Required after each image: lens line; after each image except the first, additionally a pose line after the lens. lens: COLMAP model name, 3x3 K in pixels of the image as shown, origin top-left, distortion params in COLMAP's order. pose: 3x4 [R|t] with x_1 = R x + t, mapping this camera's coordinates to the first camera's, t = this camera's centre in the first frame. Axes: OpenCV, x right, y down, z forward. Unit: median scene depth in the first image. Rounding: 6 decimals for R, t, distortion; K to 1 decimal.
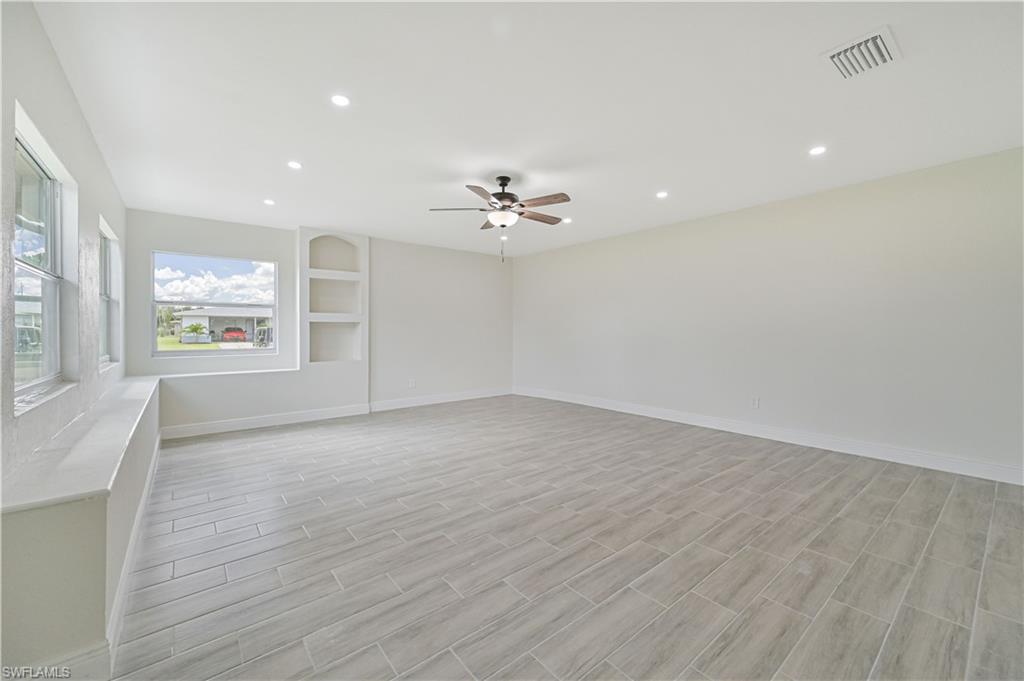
lens RADIAL K [[410.5, 0, 510.8], [0, 410.5, 330.1], [0, 0, 1]] dist [0.000575, 0.000403]
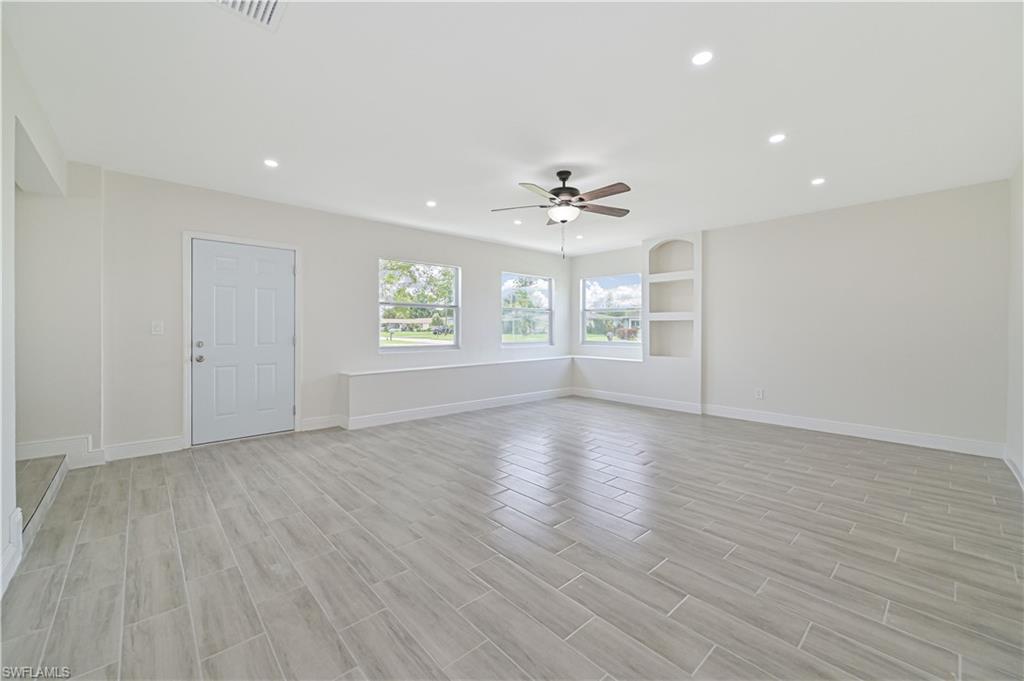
lens RADIAL K [[406.7, 0, 516.9], [0, 406.7, 329.4], [0, 0, 1]] dist [-0.001507, -0.000072]
pose [[0.068153, 0.004208, -0.997666, 1.079665], [-0.001442, 0.999990, 0.004119, -0.000501], [0.997674, 0.001158, 0.068158, 0.940664]]
